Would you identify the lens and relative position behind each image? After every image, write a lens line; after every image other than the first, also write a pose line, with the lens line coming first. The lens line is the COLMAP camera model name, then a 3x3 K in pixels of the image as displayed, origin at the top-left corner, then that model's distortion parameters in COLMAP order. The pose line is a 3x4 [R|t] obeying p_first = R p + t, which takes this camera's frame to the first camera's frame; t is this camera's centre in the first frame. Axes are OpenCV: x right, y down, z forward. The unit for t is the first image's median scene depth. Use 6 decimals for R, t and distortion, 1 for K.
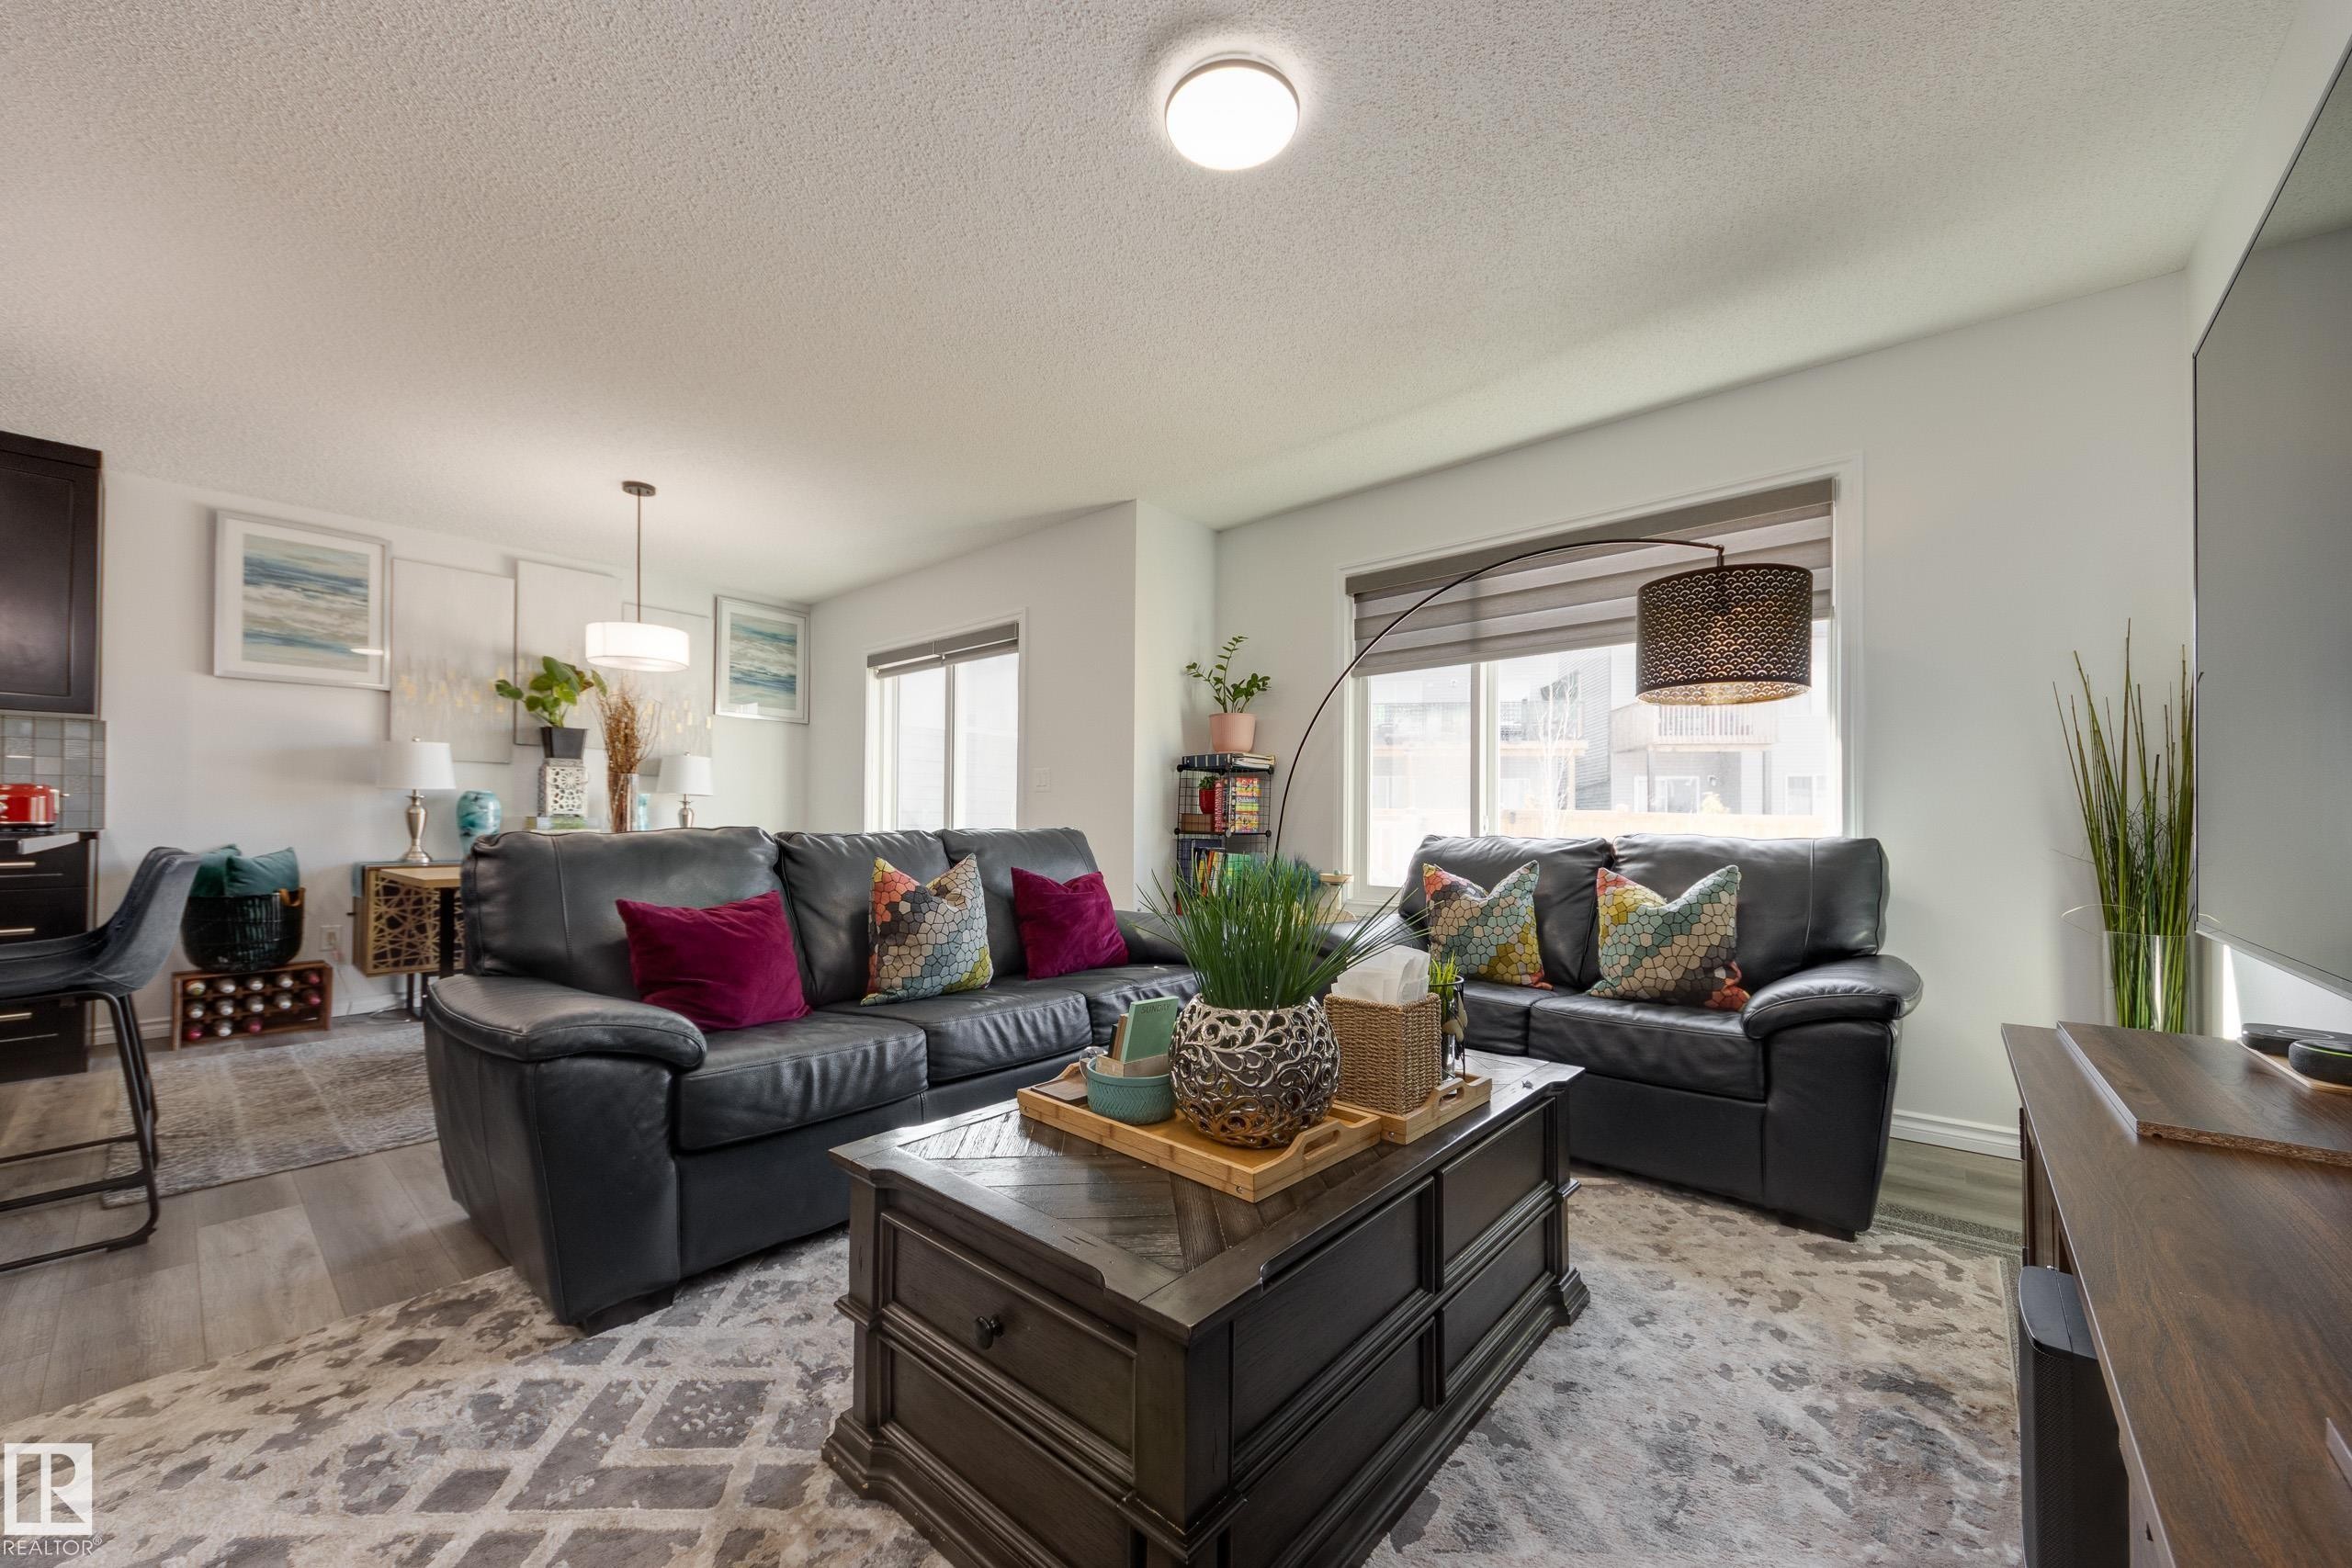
lens RADIAL K [[893.0, 0, 1158.9], [0, 893.0, 807.6], [0, 0, 1]] dist [0.005362, -0.001511]
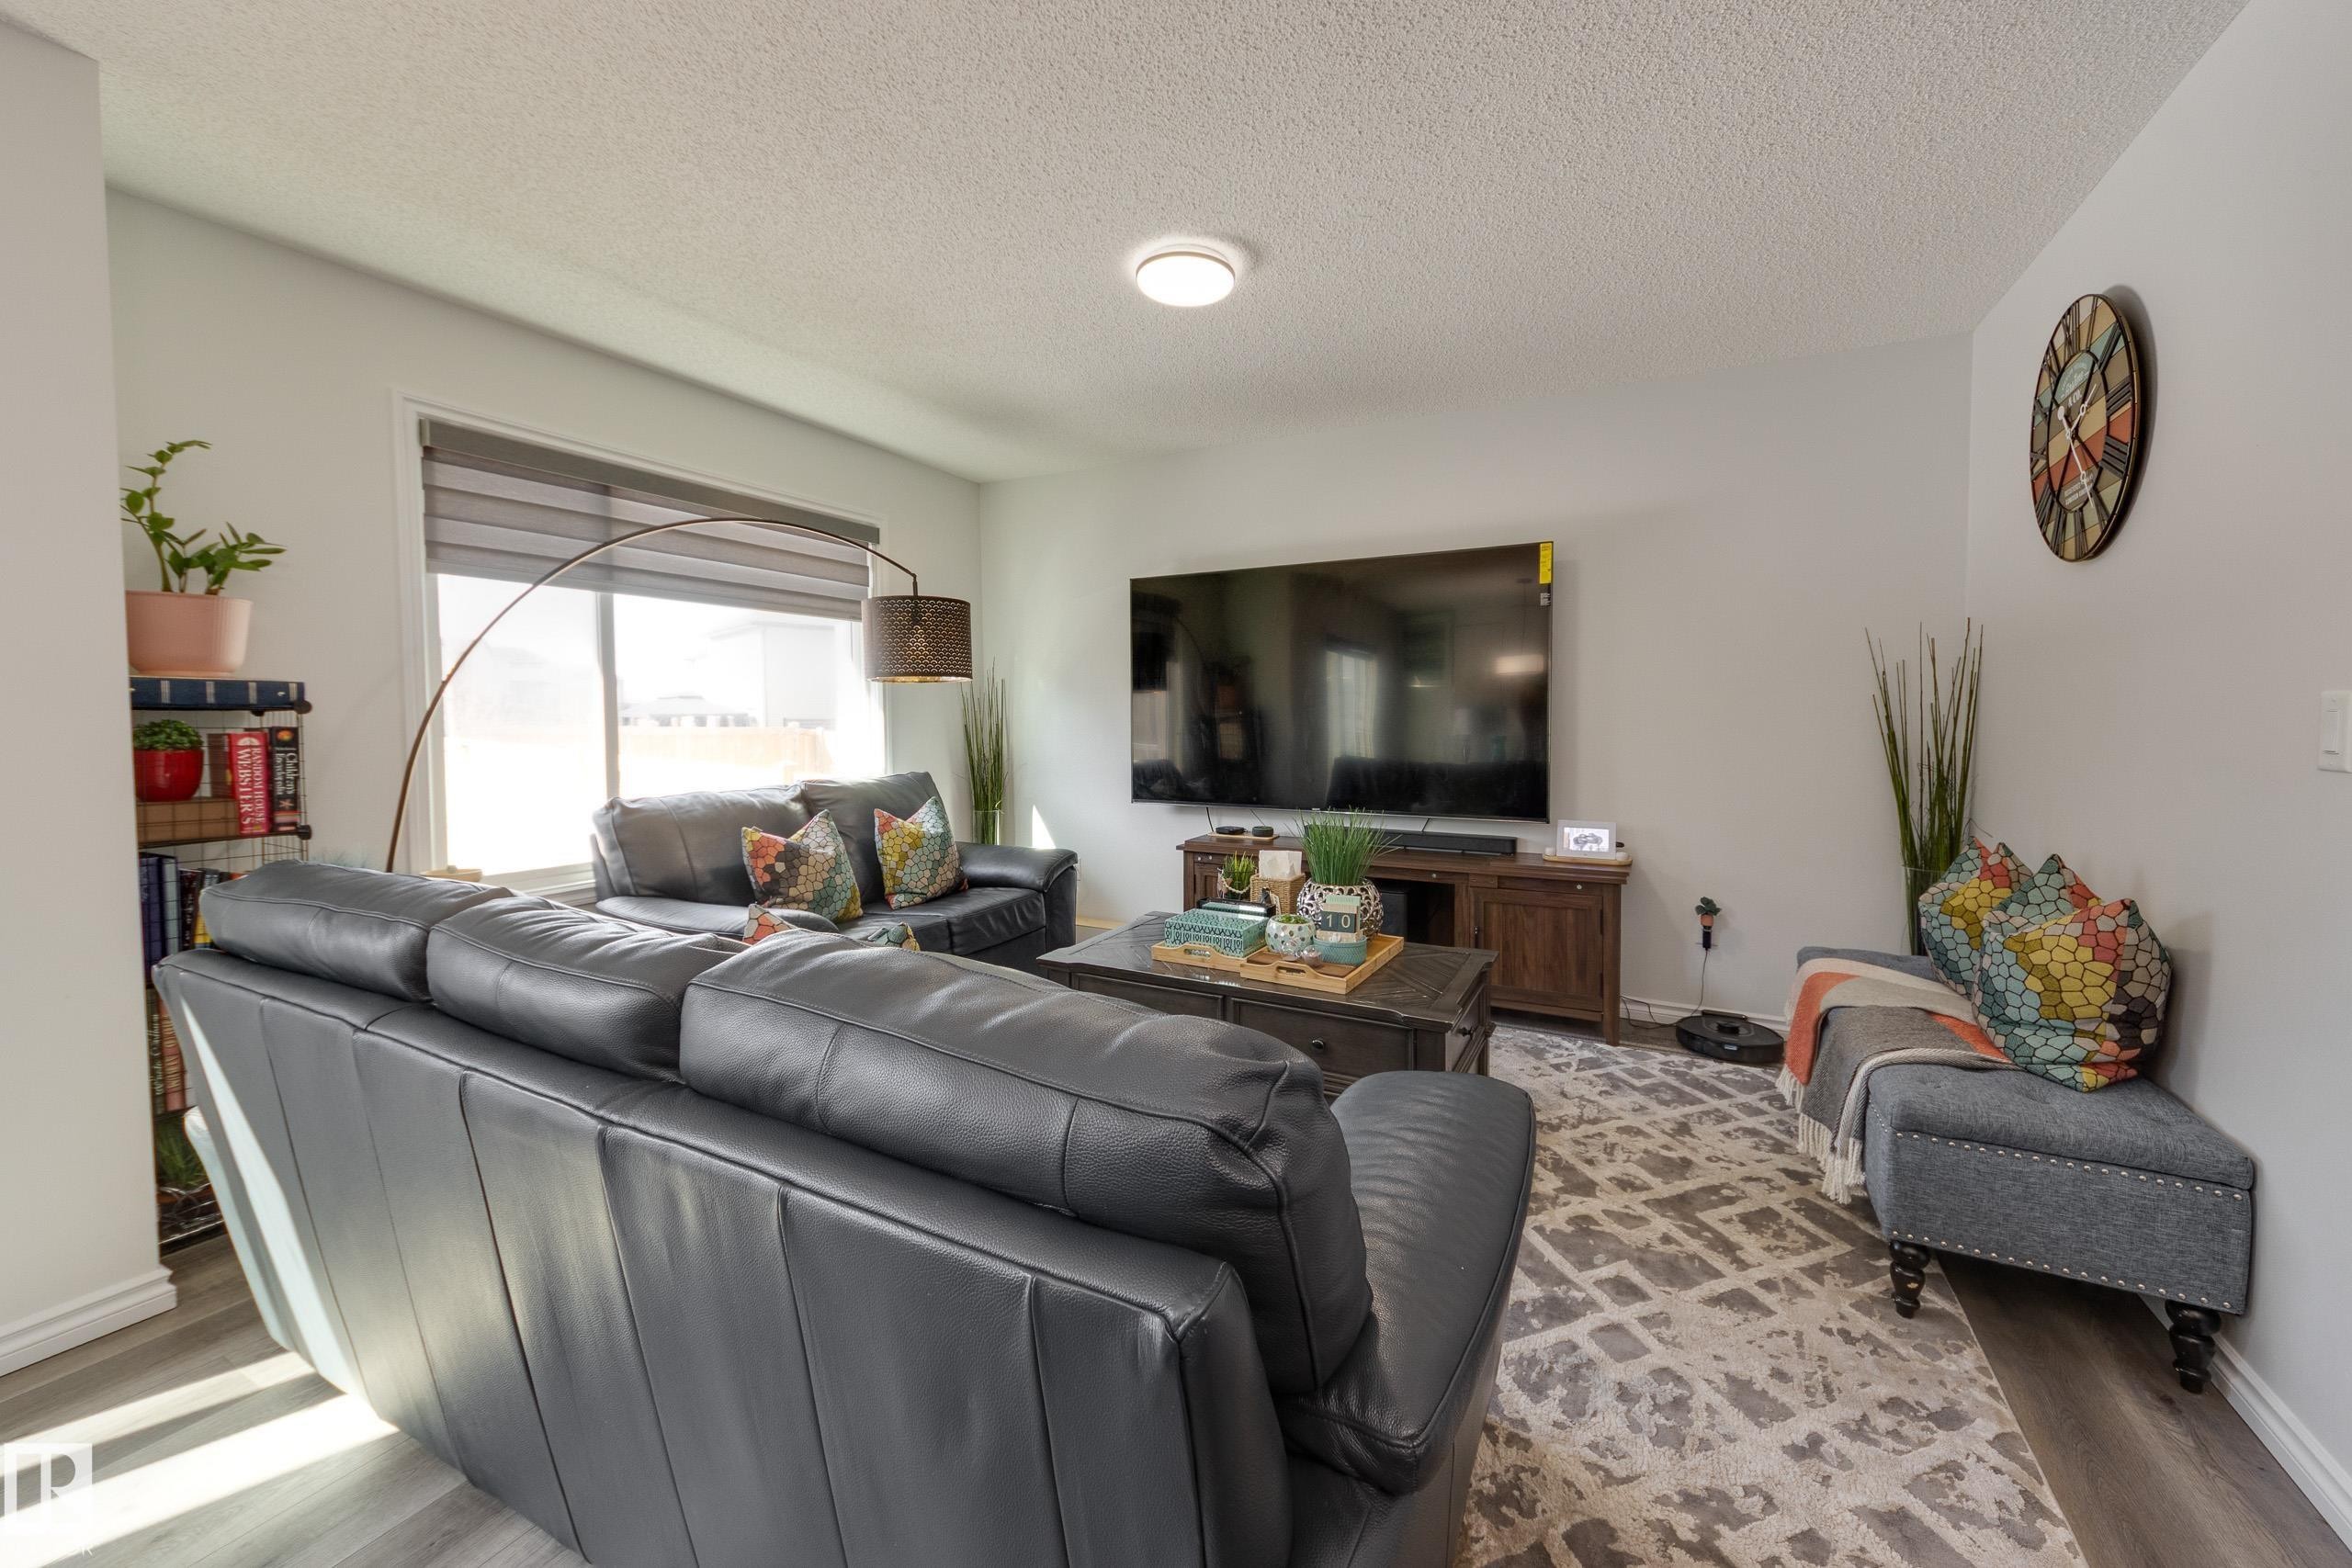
lens RADIAL K [[904.3, 0, 1202.6], [0, 904.3, 747.0], [0, 0, 1]] dist [0.002872, -0.000705]
pose [[-0.263898, -0.041070, 0.963676, -0.574735], [-0.020139, 0.999110, 0.037065, -0.051423], [-0.964340, -0.009626, -0.264491, 0.602190]]
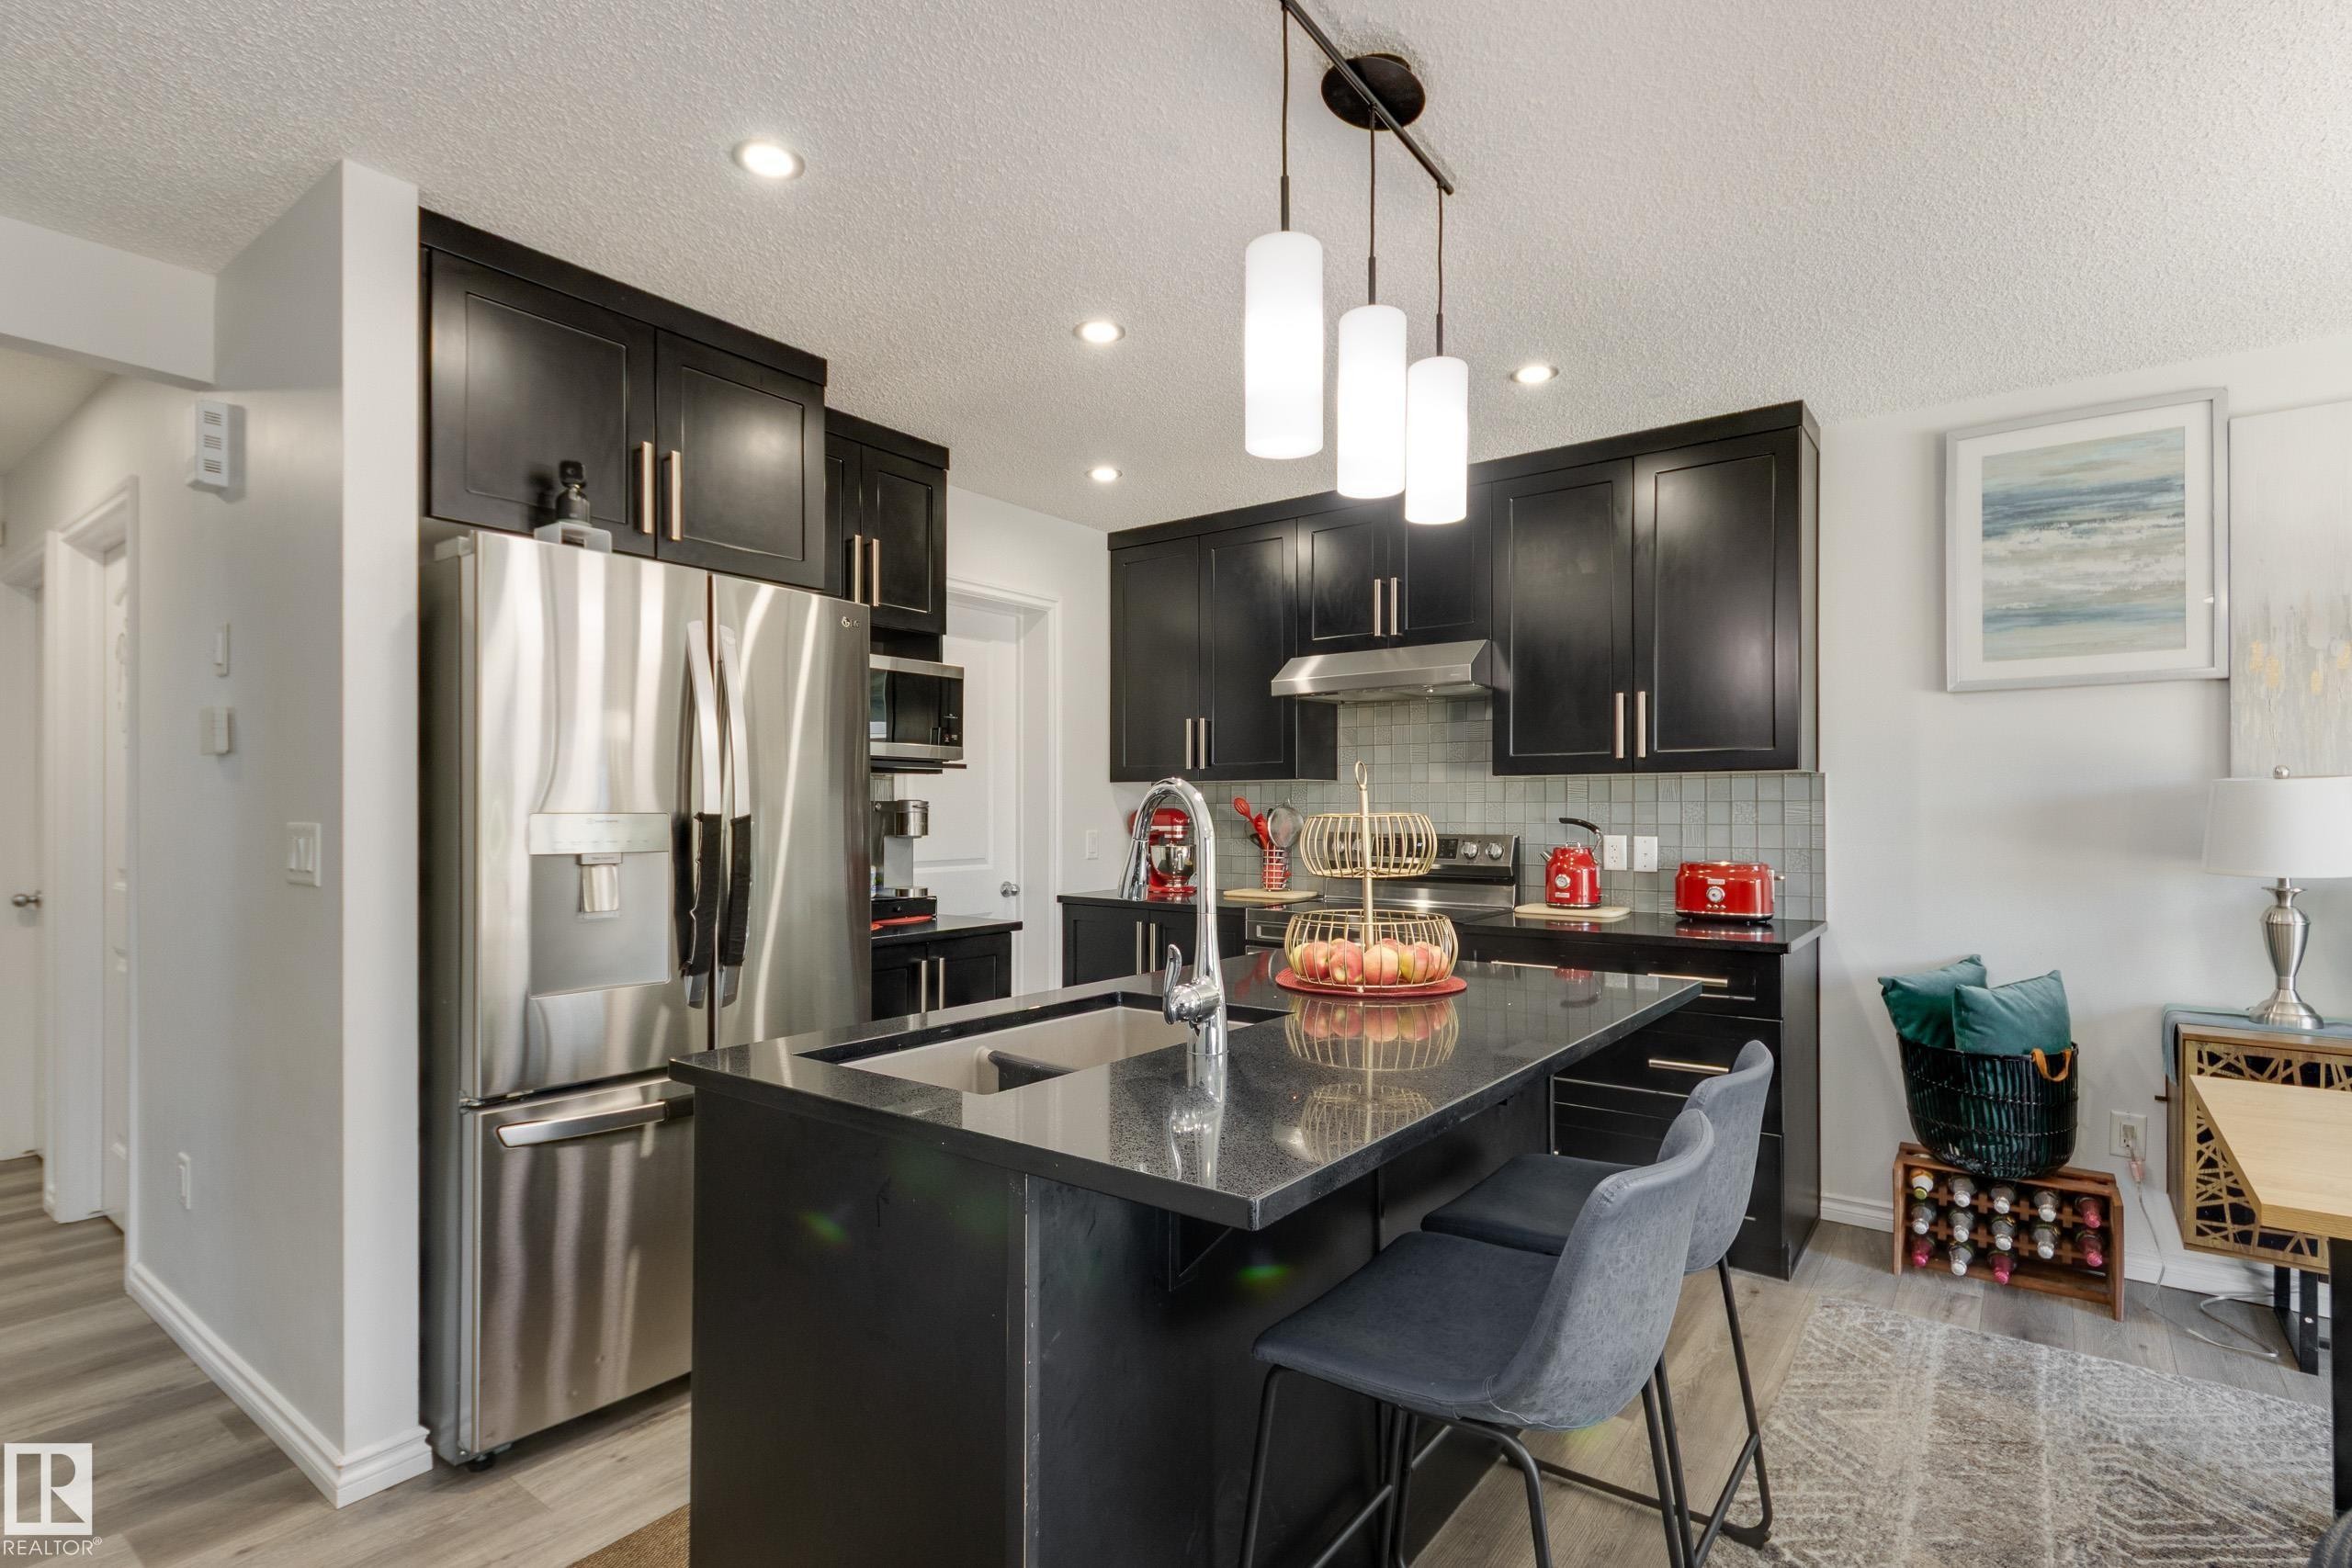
lens RADIAL K [[1132.7, 0, 1185.5], [0, 1132.7, 812.2], [0, 0, 1]] dist [0.009815, -0.004712]
pose [[0.084336, -0.001407, -0.996436, -0.278689], [0.016112, 0.999870, -0.000048, -0.067883], [0.996307, -0.016051, 0.084348, 0.374436]]
